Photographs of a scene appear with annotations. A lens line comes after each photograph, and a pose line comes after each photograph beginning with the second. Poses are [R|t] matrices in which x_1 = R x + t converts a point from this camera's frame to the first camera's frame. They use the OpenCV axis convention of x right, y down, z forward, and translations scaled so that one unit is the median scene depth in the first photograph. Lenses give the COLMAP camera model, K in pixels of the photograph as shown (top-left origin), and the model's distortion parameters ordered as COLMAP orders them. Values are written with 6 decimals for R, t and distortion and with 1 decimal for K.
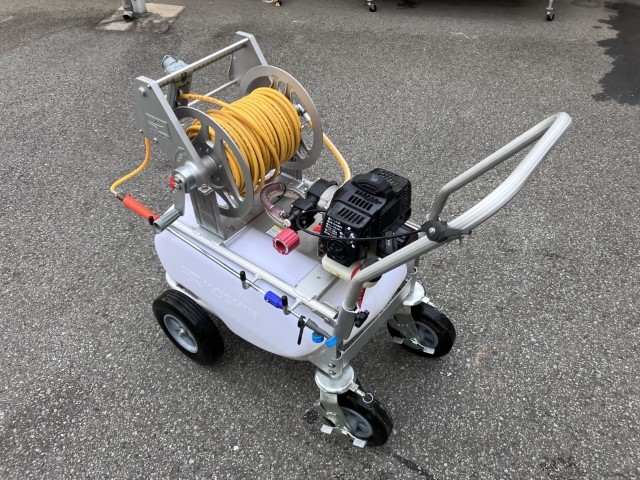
lens RADIAL K [[520.4, 0, 321.8], [0, 520.4, 238.6], [0, 0, 1]] dist [0.001641, -0.002984]
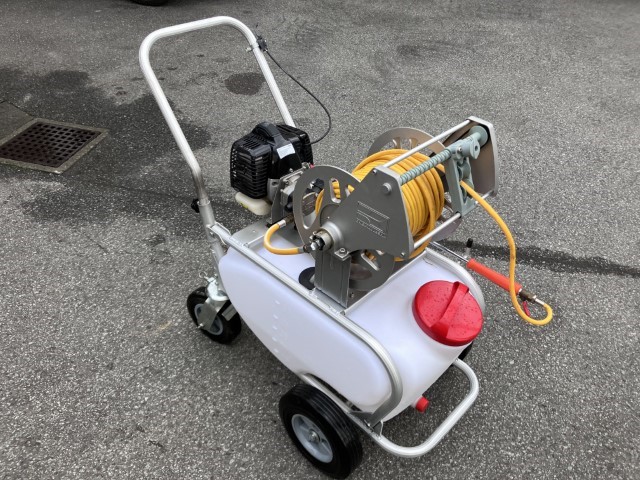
lens RADIAL K [[520.4, 0, 321.8], [0, 520.4, 238.6], [0, 0, 1]] dist [0.001641, -0.002984]
pose [[-0.994243, -0.066705, 0.083858, -0.116062], [0.070274, 0.184877, 0.980246, -0.922083], [-0.080891, 0.980495, -0.179124, 1.050150]]
